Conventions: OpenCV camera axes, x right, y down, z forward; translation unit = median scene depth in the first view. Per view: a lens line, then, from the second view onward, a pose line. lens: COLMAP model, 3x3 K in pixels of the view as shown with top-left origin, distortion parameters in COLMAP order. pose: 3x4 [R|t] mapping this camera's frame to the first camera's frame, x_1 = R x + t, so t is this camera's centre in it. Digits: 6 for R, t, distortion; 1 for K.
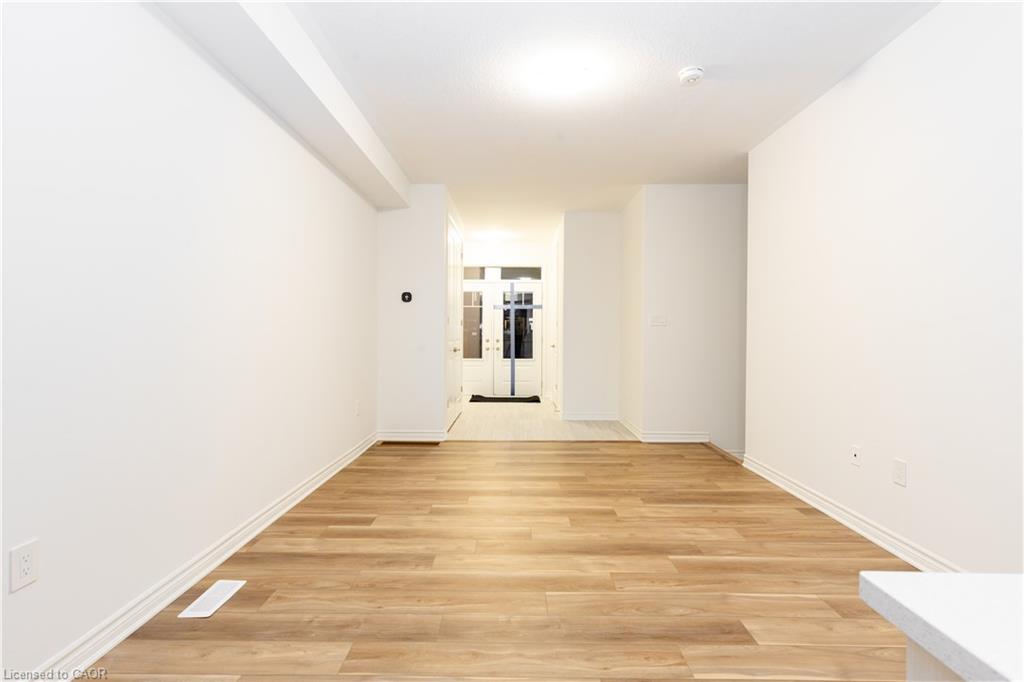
lens RADIAL K [[457.6, 0, 512.6], [0, 457.6, 338.5], [0, 0, 1]] dist [0.004644, -0.000799]
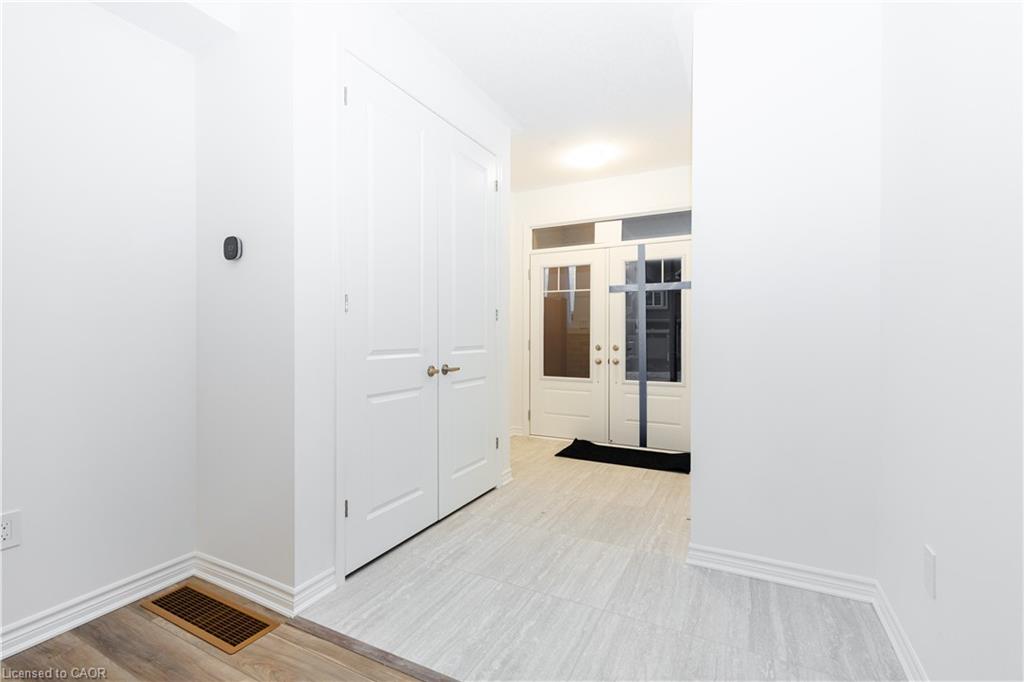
lens RADIAL K [[457.6, 0, 506.5], [0, 457.6, 337.9], [0, 0, 1]] dist [0.004644, -0.000799]
pose [[0.886501, -0.002672, -0.462720, 0.280282], [-0.001685, 0.999958, -0.009002, -0.005773], [0.462724, 0.008760, 0.886459, 1.087734]]
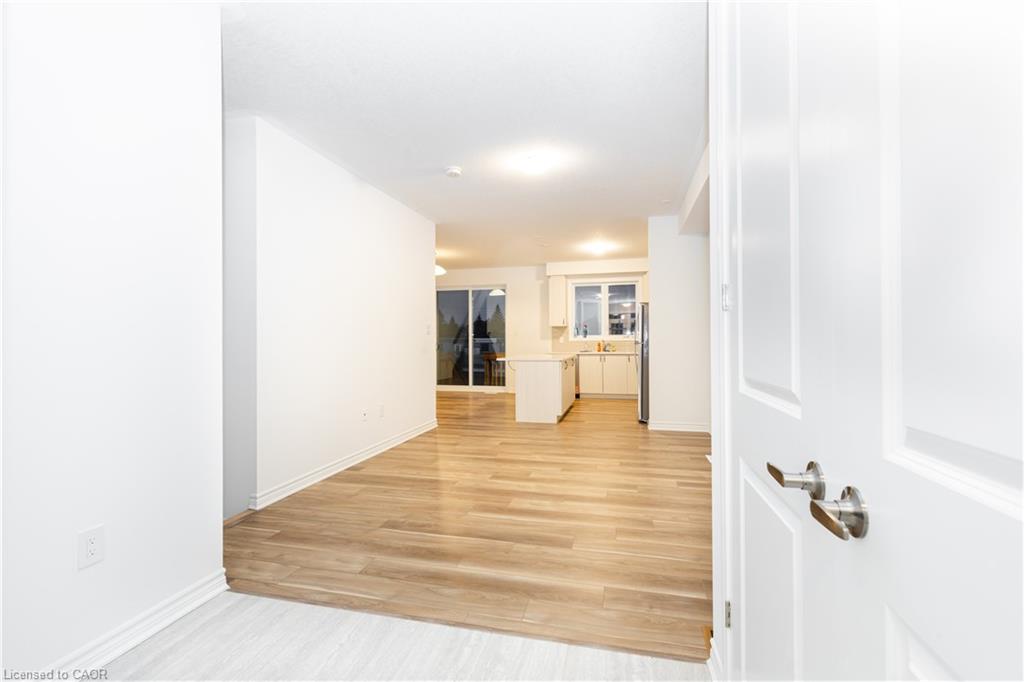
lens RADIAL K [[457.6, 0, 508.9], [0, 457.6, 338.0], [0, 0, 1]] dist [0.004644, -0.000799]
pose [[-0.970906, 0.001658, 0.239457, -0.127618], [0.003663, 0.999962, 0.007928, -0.027153], [-0.239434, 0.008574, -0.970875, 2.028293]]
